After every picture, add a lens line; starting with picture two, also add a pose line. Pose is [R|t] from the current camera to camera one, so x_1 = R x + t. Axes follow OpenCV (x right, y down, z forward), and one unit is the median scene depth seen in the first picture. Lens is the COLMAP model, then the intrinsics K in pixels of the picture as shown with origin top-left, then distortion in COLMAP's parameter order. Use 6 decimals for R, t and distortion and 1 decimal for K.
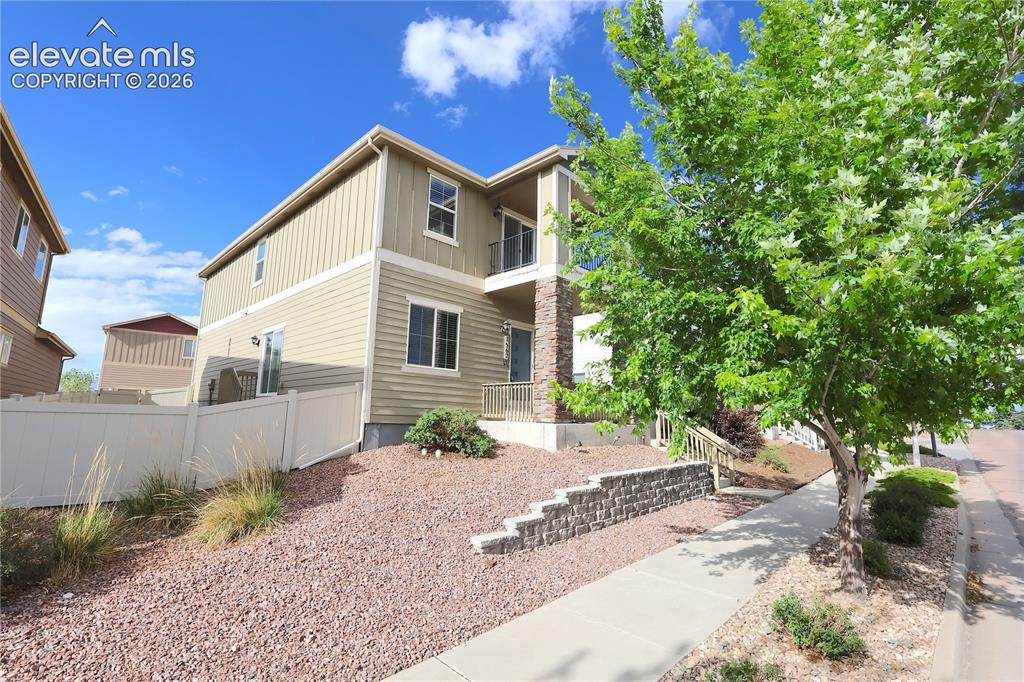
lens RADIAL K [[470.0, 0, 512.0], [0, 470.0, 341.0], [0, 0, 1]] dist [-0.000199, -0.000036]
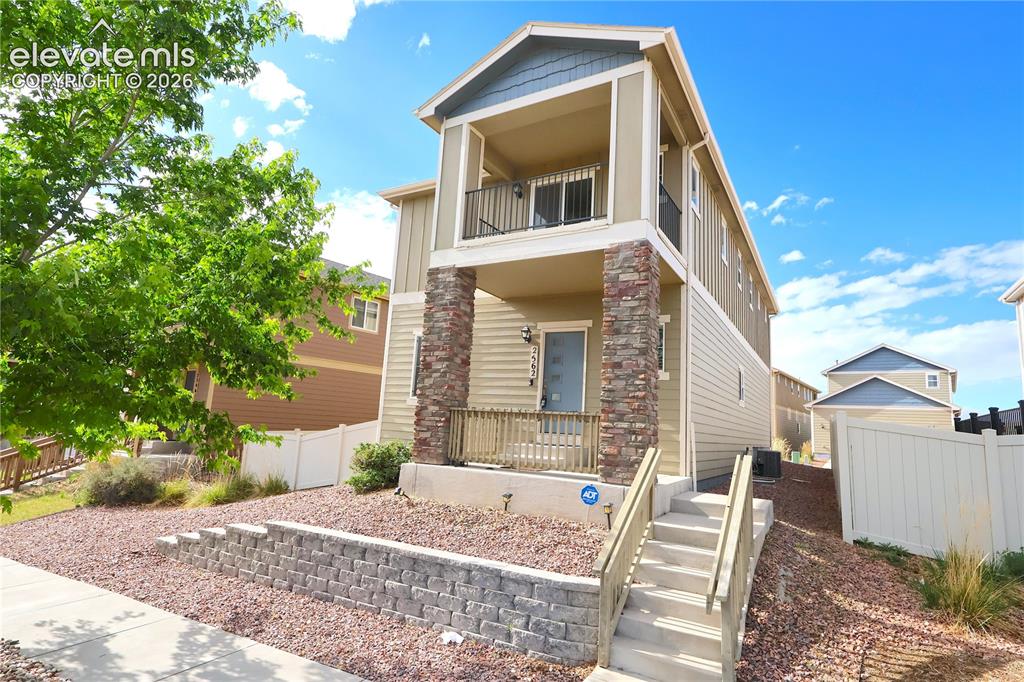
lens RADIAL K [[535.9, 0, 512.0], [0, 535.9, 341.0], [0, 0, 1]] dist [0.002821, 0.001339]
pose [[0.245385, -0.166990, -0.954935, 0.973412], [0.109431, 0.983527, -0.143870, 0.122240], [0.963229, -0.069196, 0.259617, 0.923700]]
